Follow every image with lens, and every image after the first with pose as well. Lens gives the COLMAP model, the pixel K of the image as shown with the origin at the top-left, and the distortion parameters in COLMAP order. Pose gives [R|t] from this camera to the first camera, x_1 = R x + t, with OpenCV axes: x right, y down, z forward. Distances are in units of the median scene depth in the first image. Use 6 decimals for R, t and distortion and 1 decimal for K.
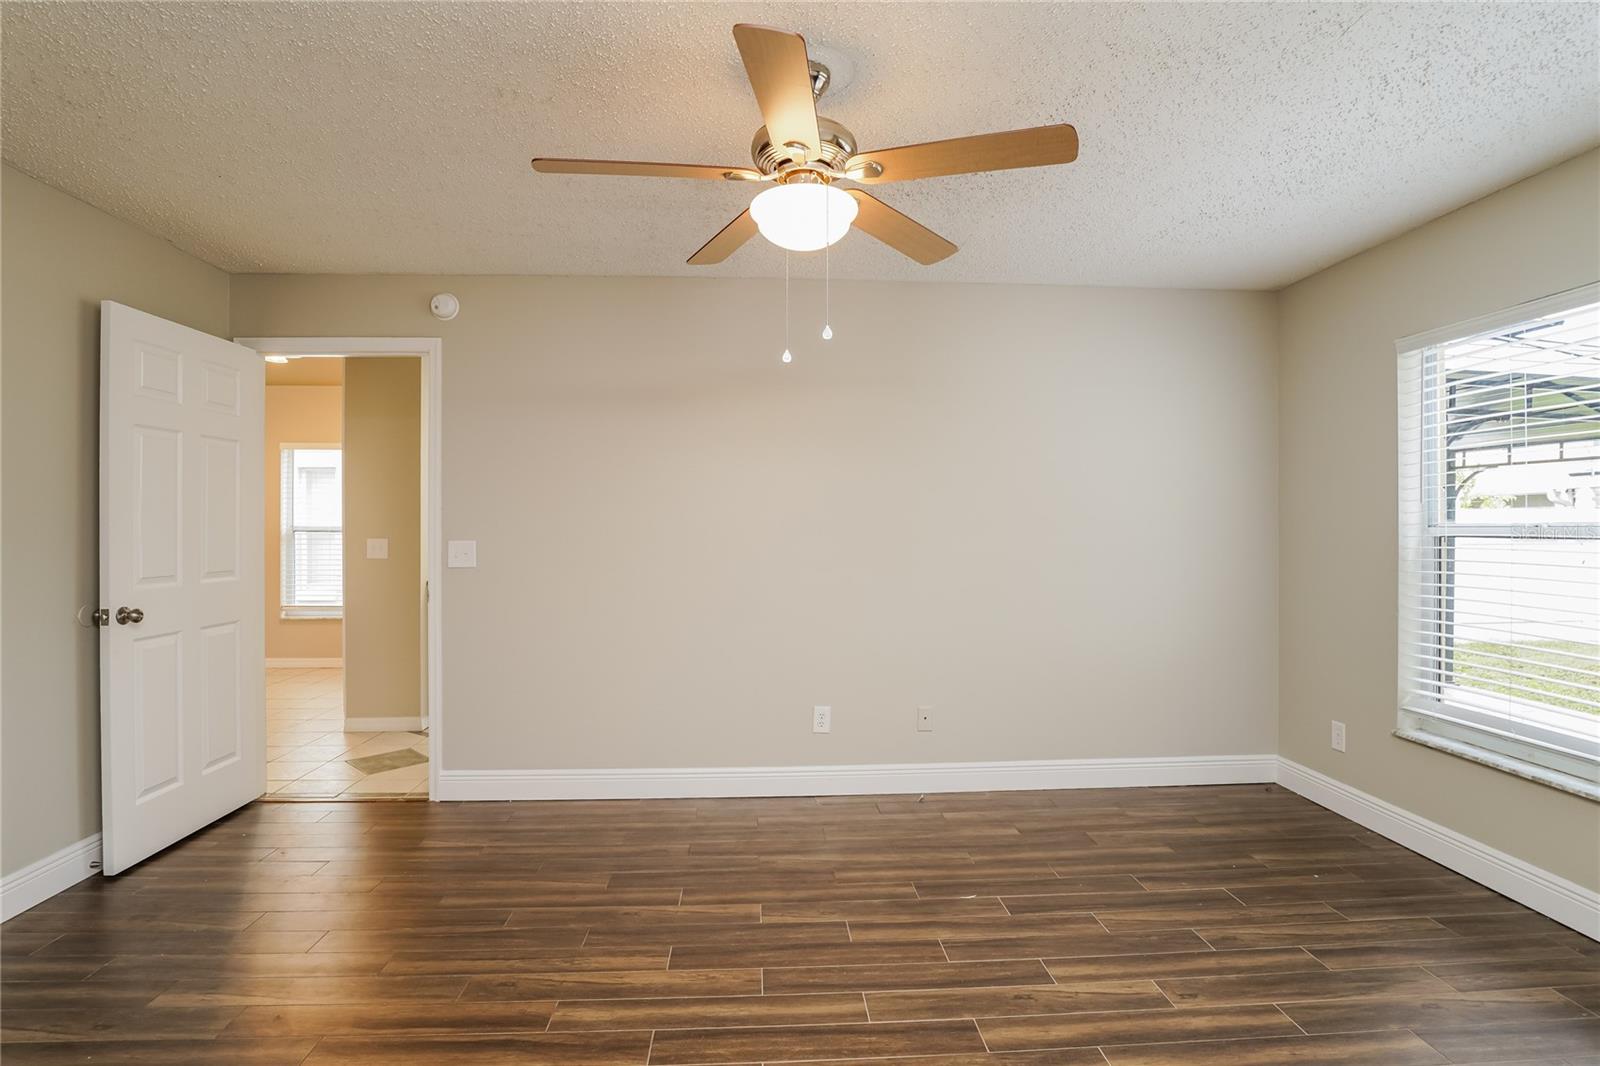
lens RADIAL K [[781.5, 0, 800.0], [0, 781.5, 533.0], [0, 0, 1]] dist [-0.034404, 0.015095]
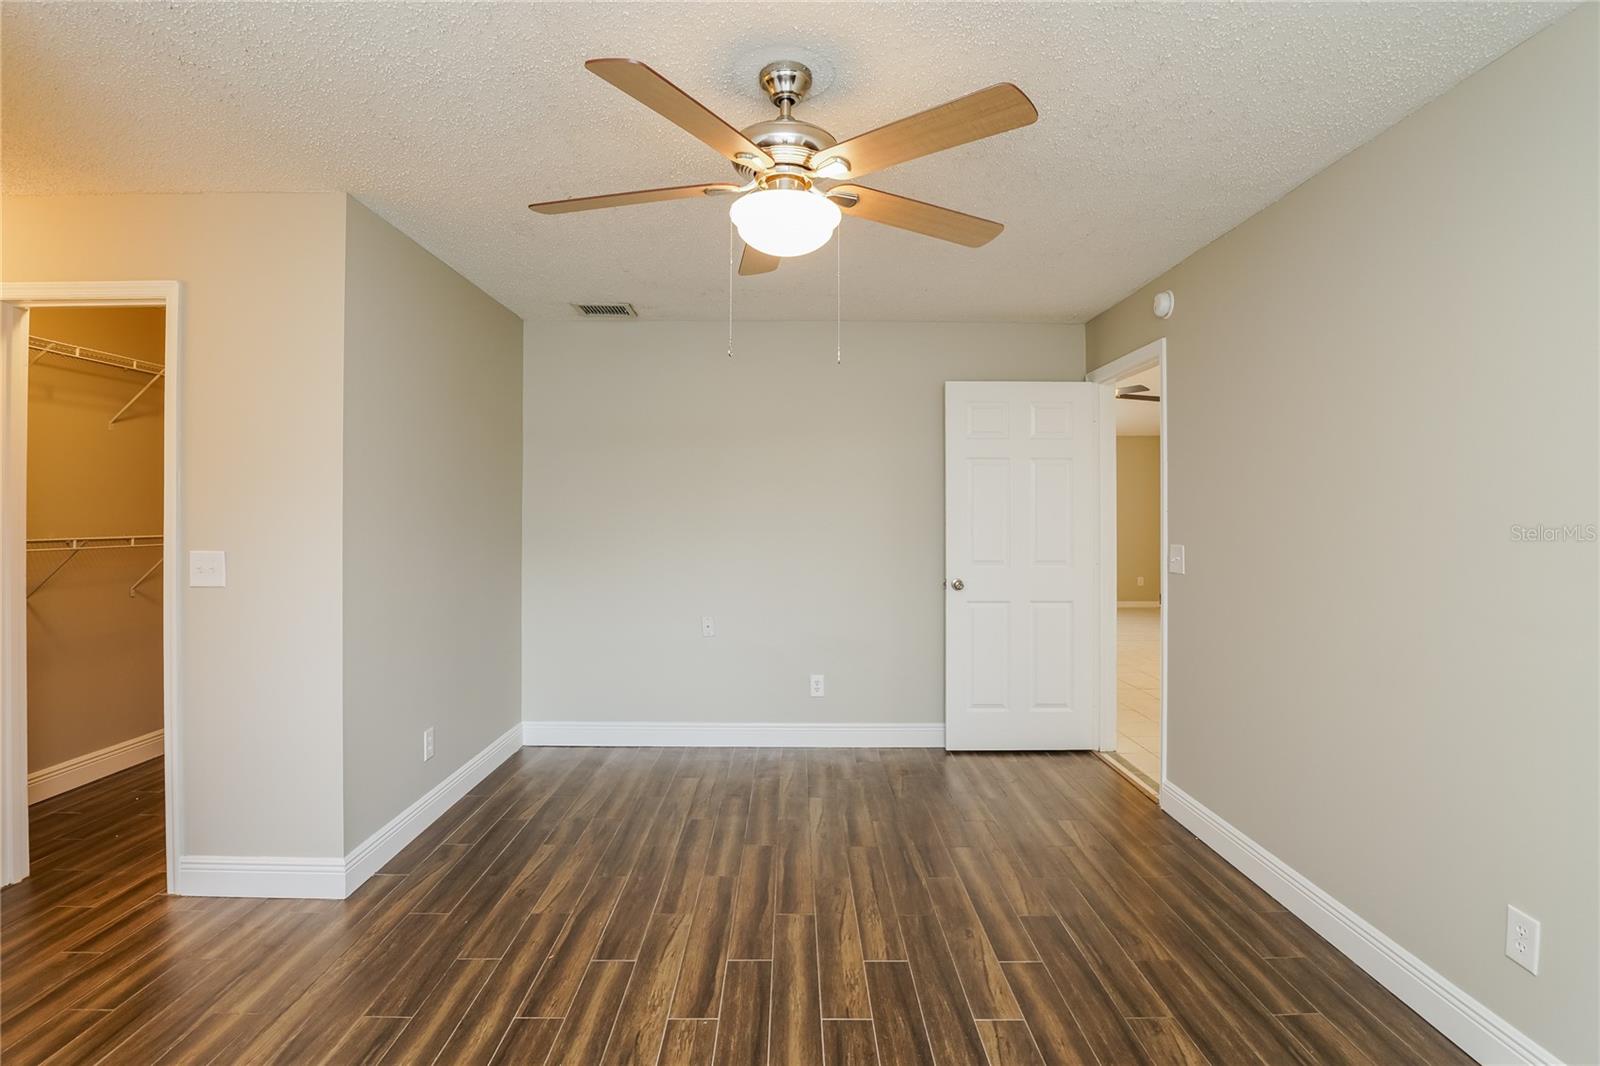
lens RADIAL K [[781.5, 0, 800.0], [0, 781.5, 533.0], [0, 0, 1]] dist [-0.034404, 0.015095]
pose [[-0.044785, 0.020341, -0.998790, 0.756189], [-0.004849, 0.999776, 0.020579, -0.029047], [0.998985, 0.005765, -0.044677, 0.838474]]
